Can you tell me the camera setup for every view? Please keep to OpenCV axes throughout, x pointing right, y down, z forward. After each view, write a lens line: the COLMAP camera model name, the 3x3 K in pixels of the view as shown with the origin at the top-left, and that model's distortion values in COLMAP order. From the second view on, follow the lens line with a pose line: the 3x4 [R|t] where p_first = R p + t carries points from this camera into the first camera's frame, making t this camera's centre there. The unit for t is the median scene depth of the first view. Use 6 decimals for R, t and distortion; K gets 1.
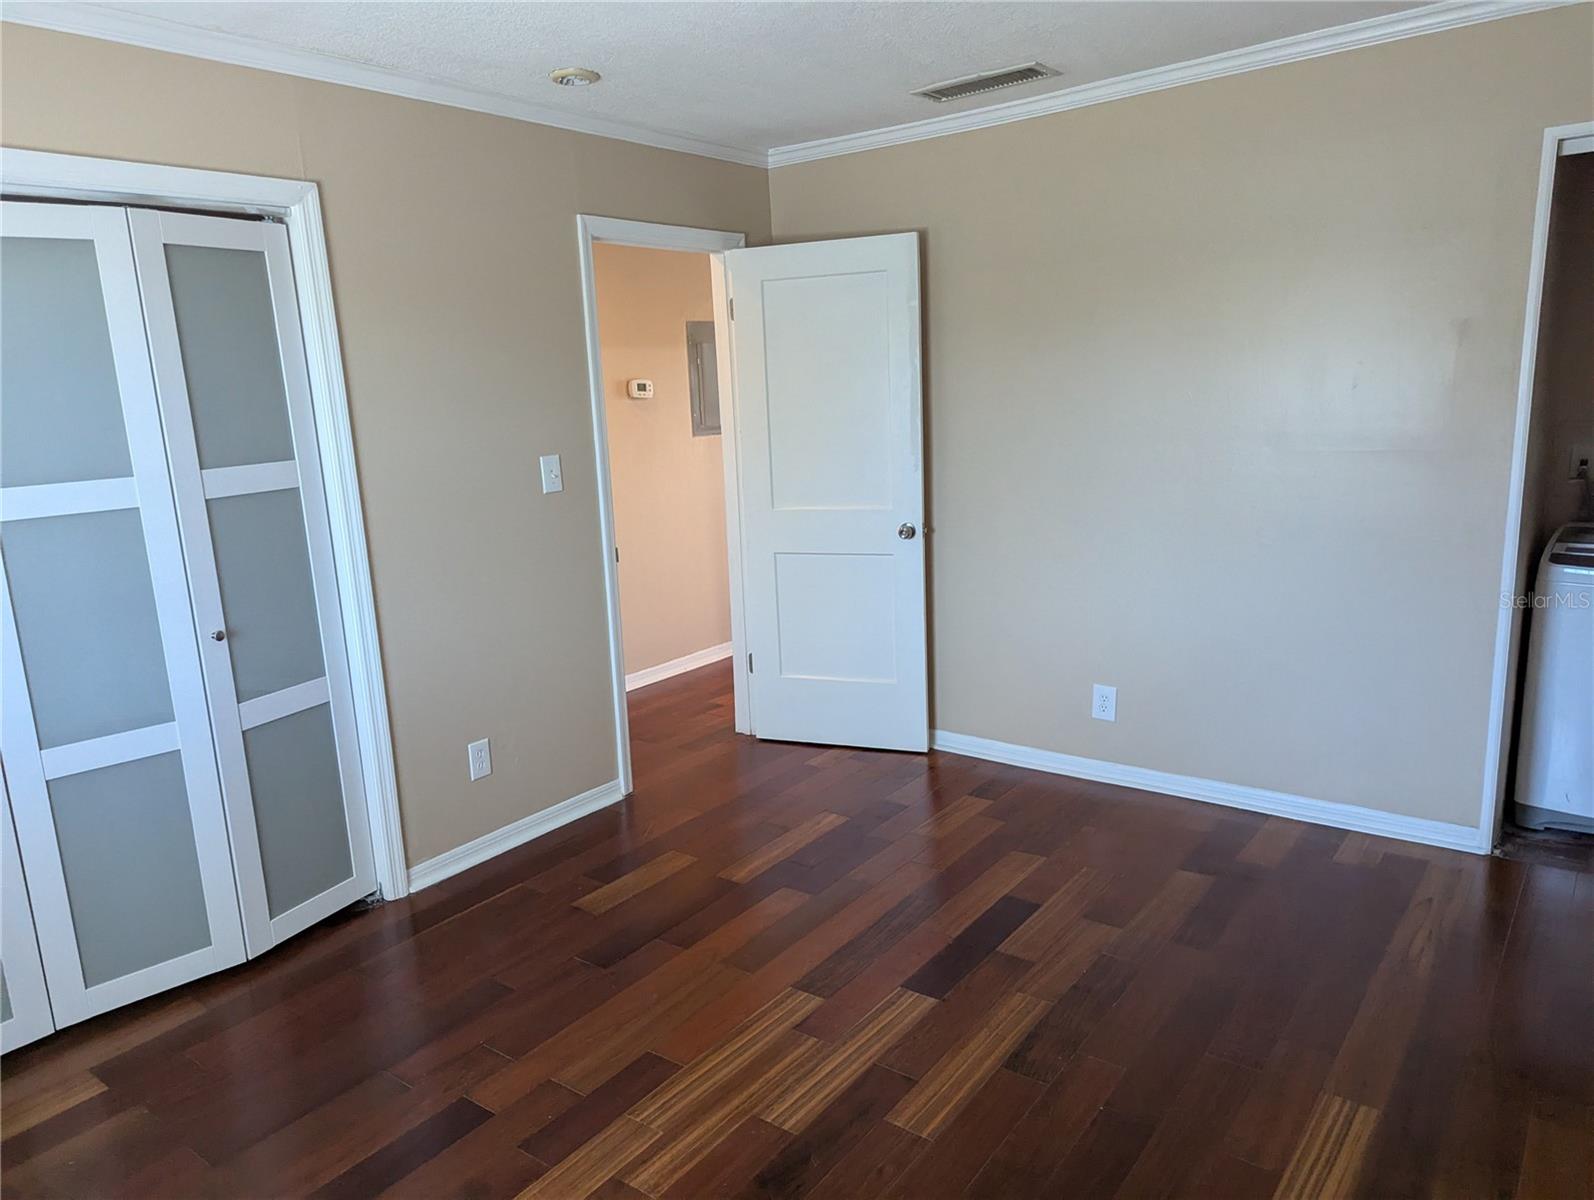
lens RADIAL K [[1106.9, 0, 797.3], [0, 1106.9, 607.1], [0, 0, 1]] dist [0.026416, -0.002717]
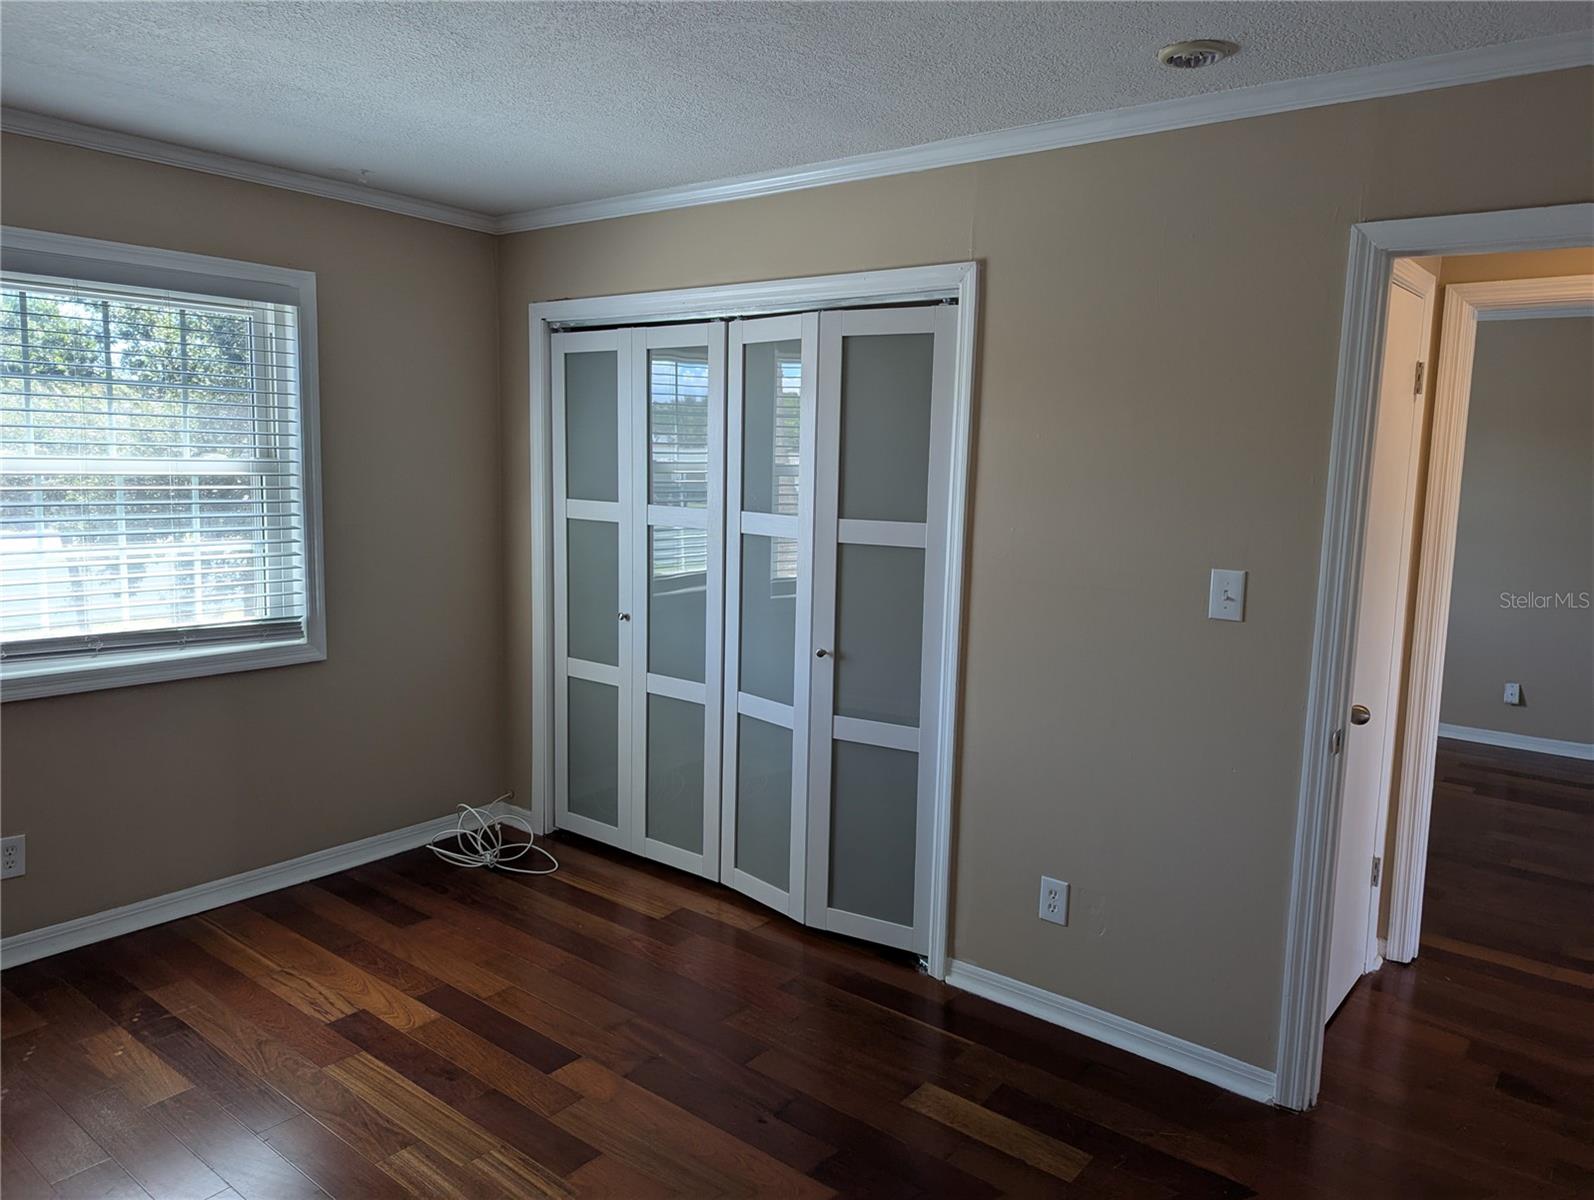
lens RADIAL K [[1106.9, 0, 795.9], [0, 1106.9, 586.2], [0, 0, 1]] dist [0.026416, -0.002717]
pose [[-0.033044, 0.154699, -0.987409, 0.612578], [-0.239966, 0.957822, 0.158094, -0.211222], [0.970219, 0.242169, 0.005472, 0.886994]]
